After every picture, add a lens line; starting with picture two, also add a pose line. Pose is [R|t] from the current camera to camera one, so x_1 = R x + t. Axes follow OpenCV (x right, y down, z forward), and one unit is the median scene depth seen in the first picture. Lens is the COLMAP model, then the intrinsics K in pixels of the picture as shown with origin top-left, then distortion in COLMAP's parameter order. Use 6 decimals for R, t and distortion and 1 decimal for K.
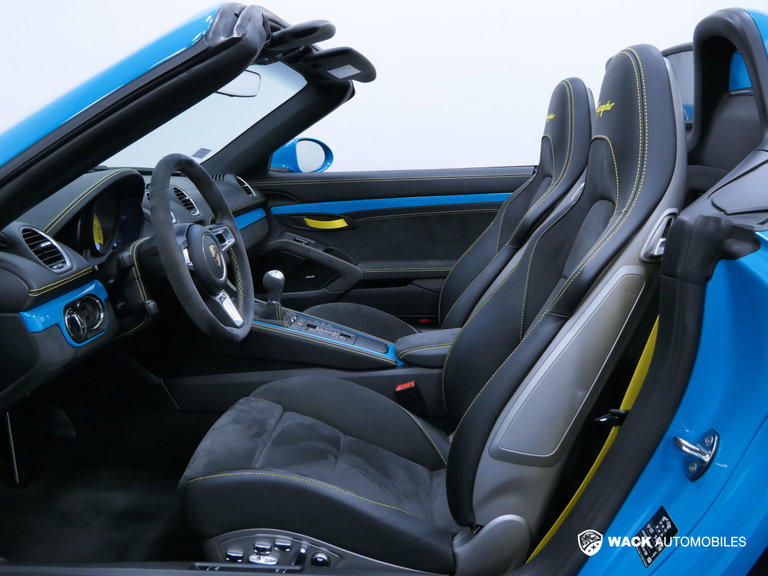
lens RADIAL K [[649.8, 0, 384.3], [0, 649.8, 288.5], [0, 0, 1]] dist [0.000286, 0.001376]
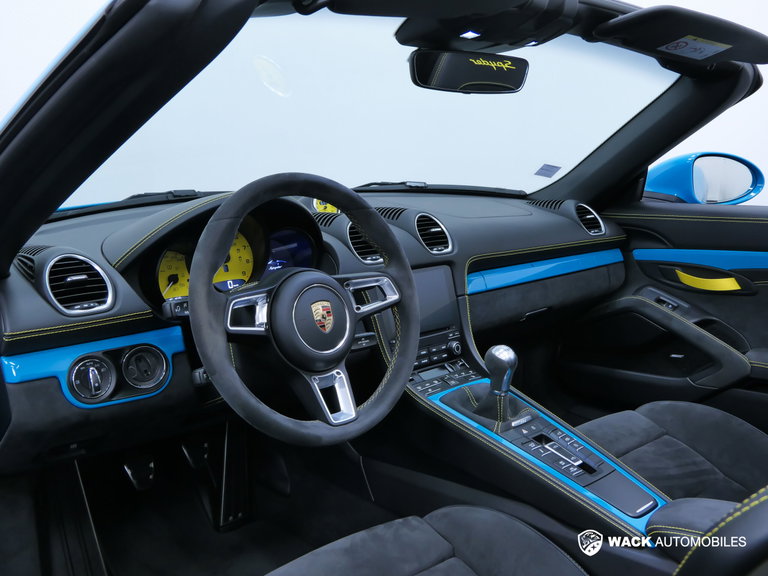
lens RADIAL K [[732.6, 0, 383.6], [0, 732.6, 289.1], [0, 0, 1]] dist [-0.042766, 0.000000]
pose [[0.742729, 0.132242, -0.656403, 0.151669], [-0.159296, 0.987055, 0.018611, -0.054328], [0.650368, 0.090739, 0.754181, 0.231706]]
